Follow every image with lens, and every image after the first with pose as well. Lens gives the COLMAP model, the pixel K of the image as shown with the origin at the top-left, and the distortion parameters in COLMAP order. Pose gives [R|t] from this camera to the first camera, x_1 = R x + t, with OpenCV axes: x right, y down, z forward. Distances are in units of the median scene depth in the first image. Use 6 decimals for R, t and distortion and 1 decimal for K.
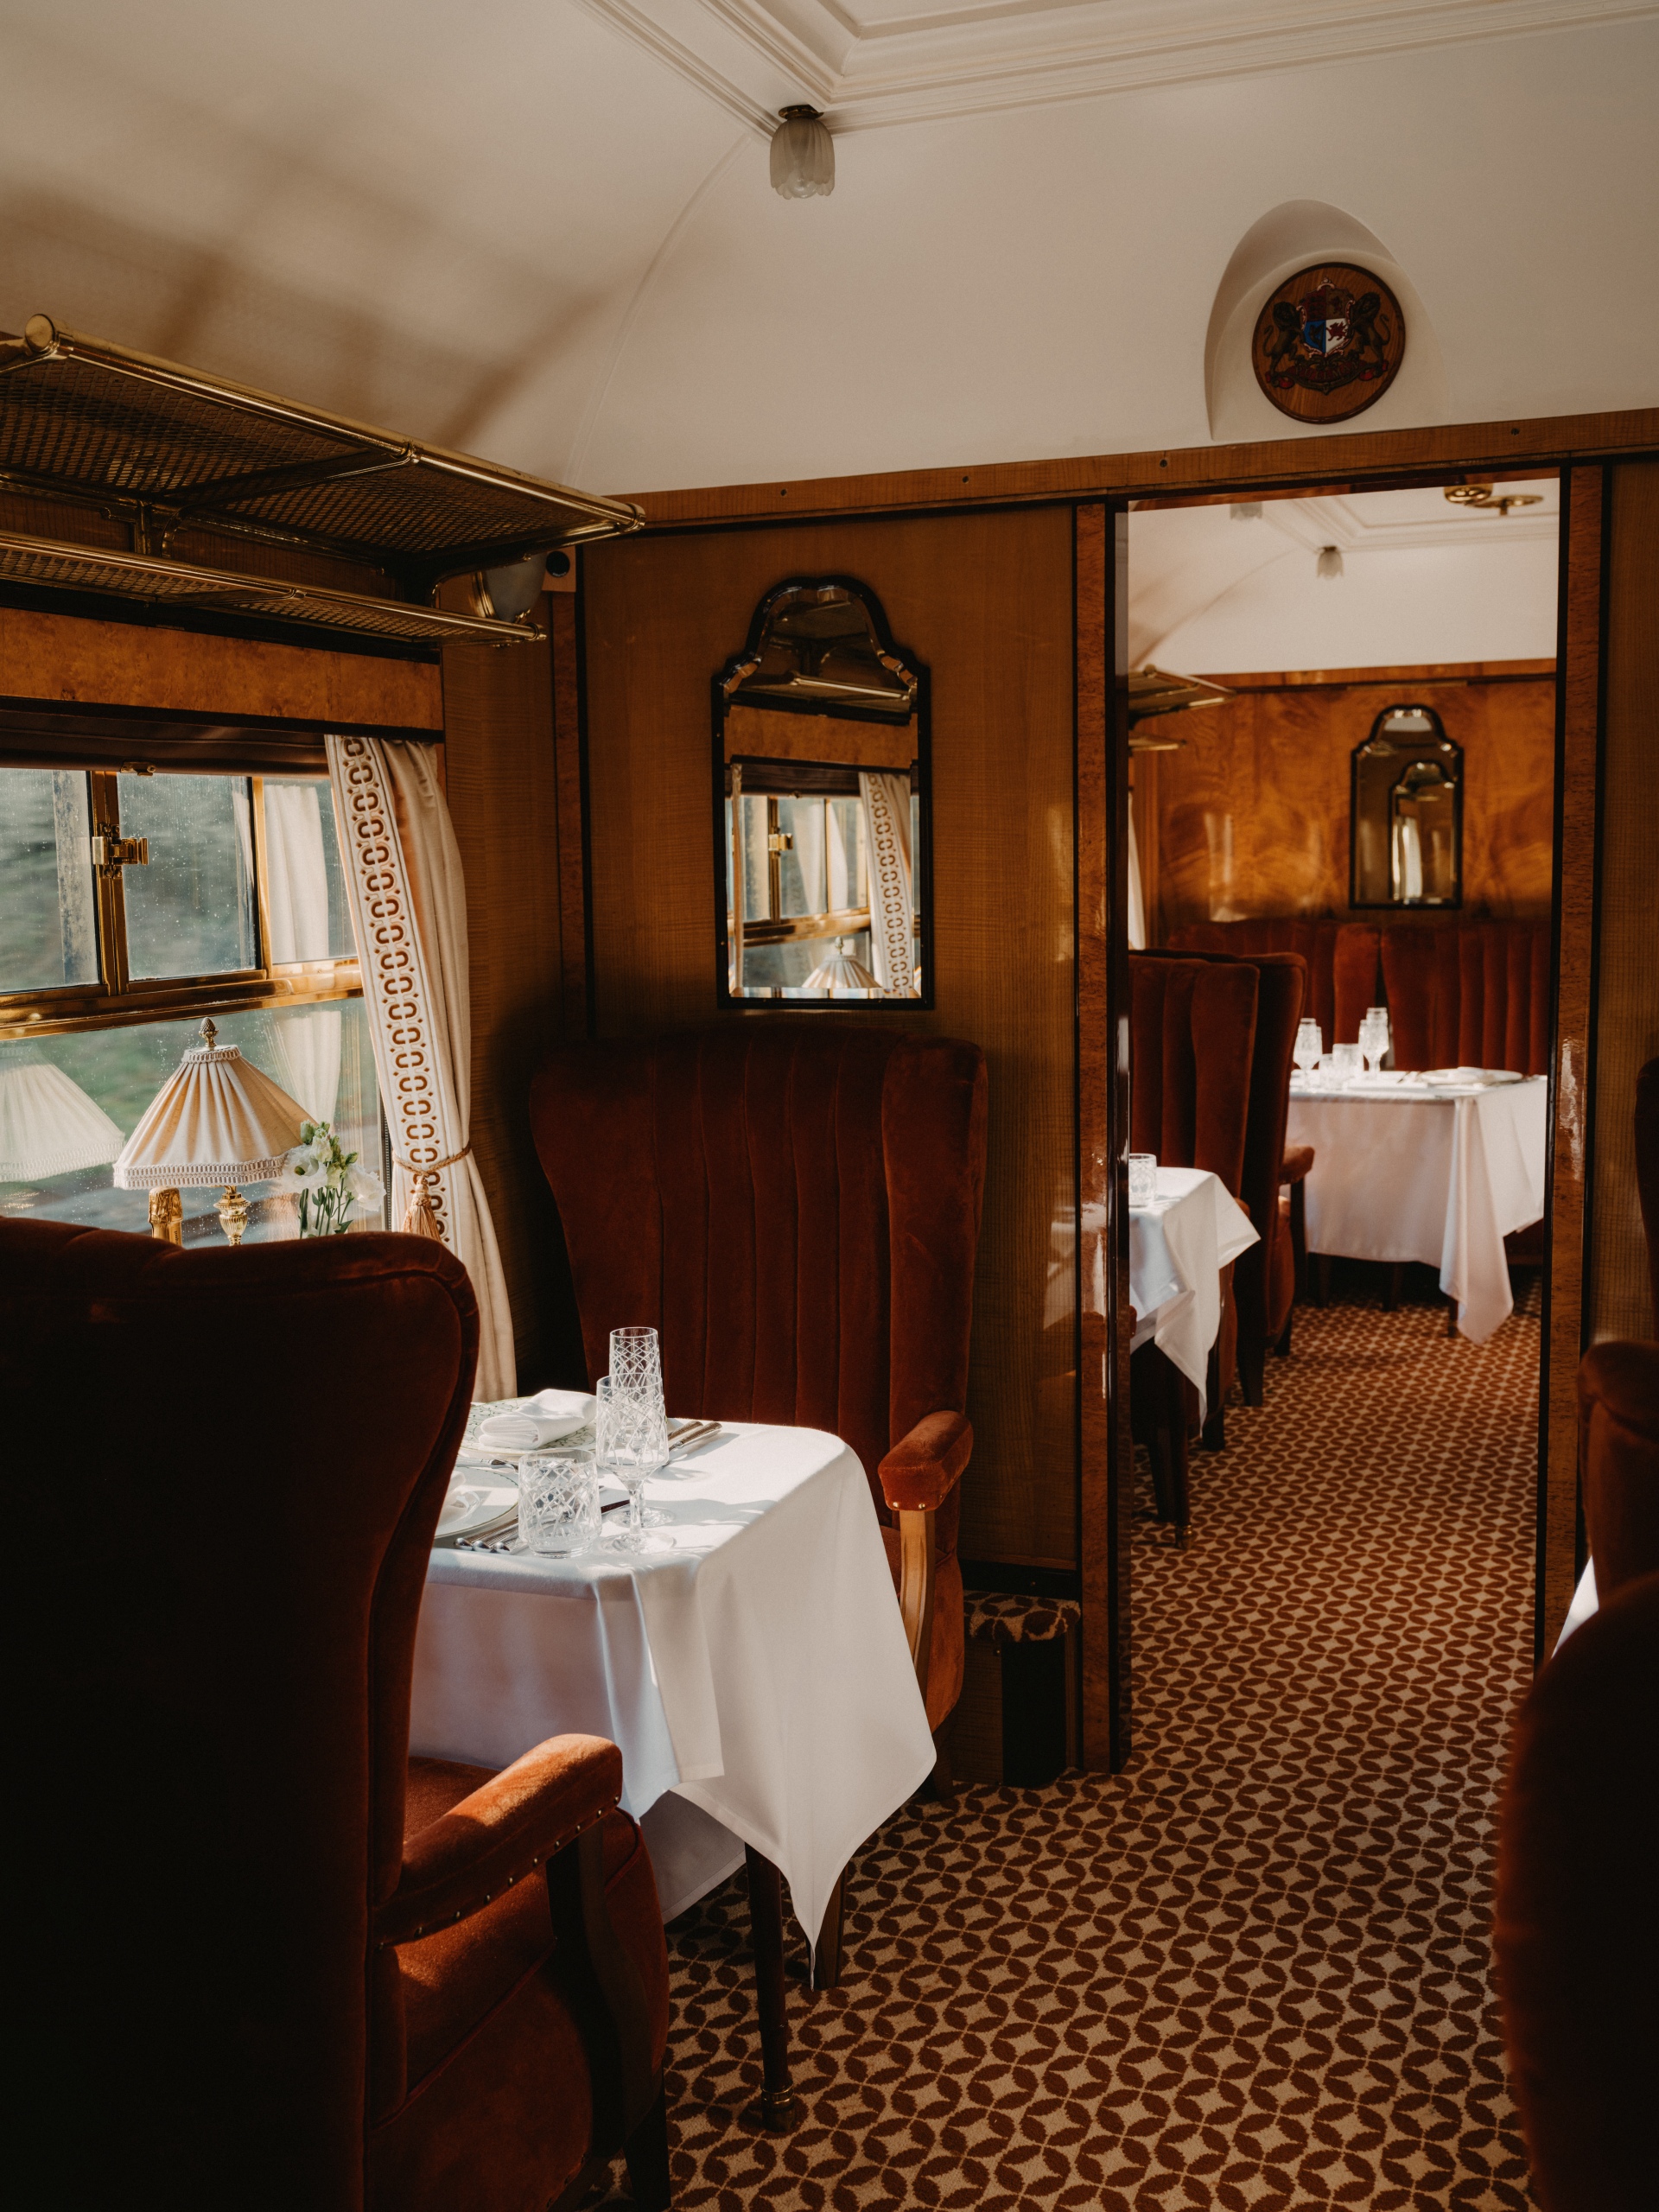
lens RADIAL K [[2140.7, 0, 829.5], [0, 2140.7, 1106.0], [0, 0, 1]] dist [-0.021298, -0.009154]
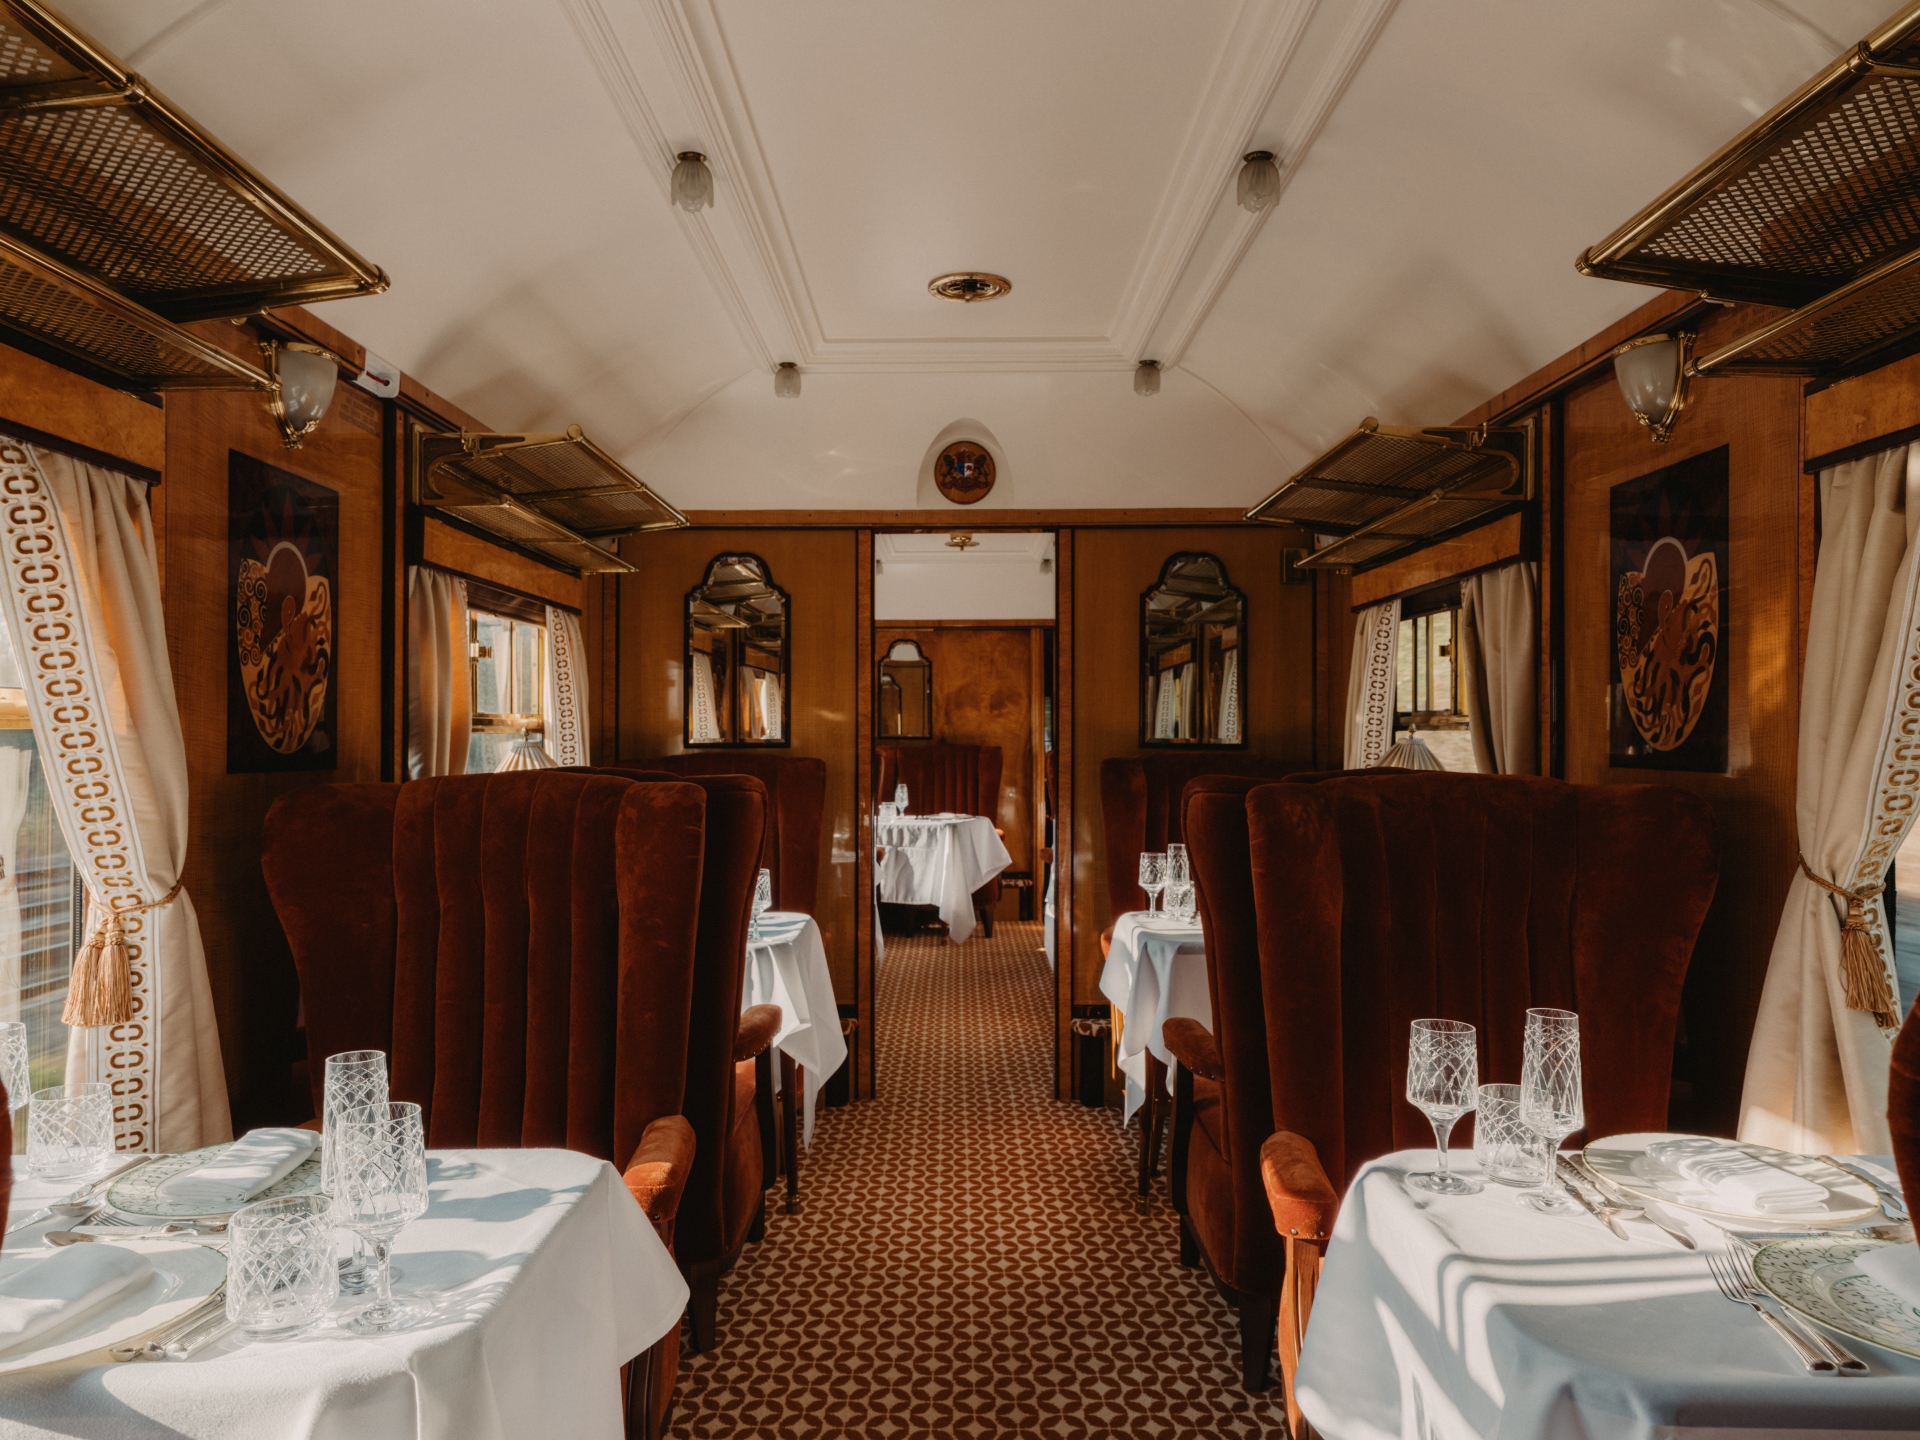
lens RADIAL K [[1308.9, 0, 960.0], [0, 1308.9, 720.0], [0, 0, 1]] dist [0.001785, -0.000153]
pose [[0.929053, 0.024653, 0.369124, -0.313570], [0.025064, 0.991290, -0.129292, 0.115591], [-0.369096, 0.129370, 0.920343, -0.337700]]
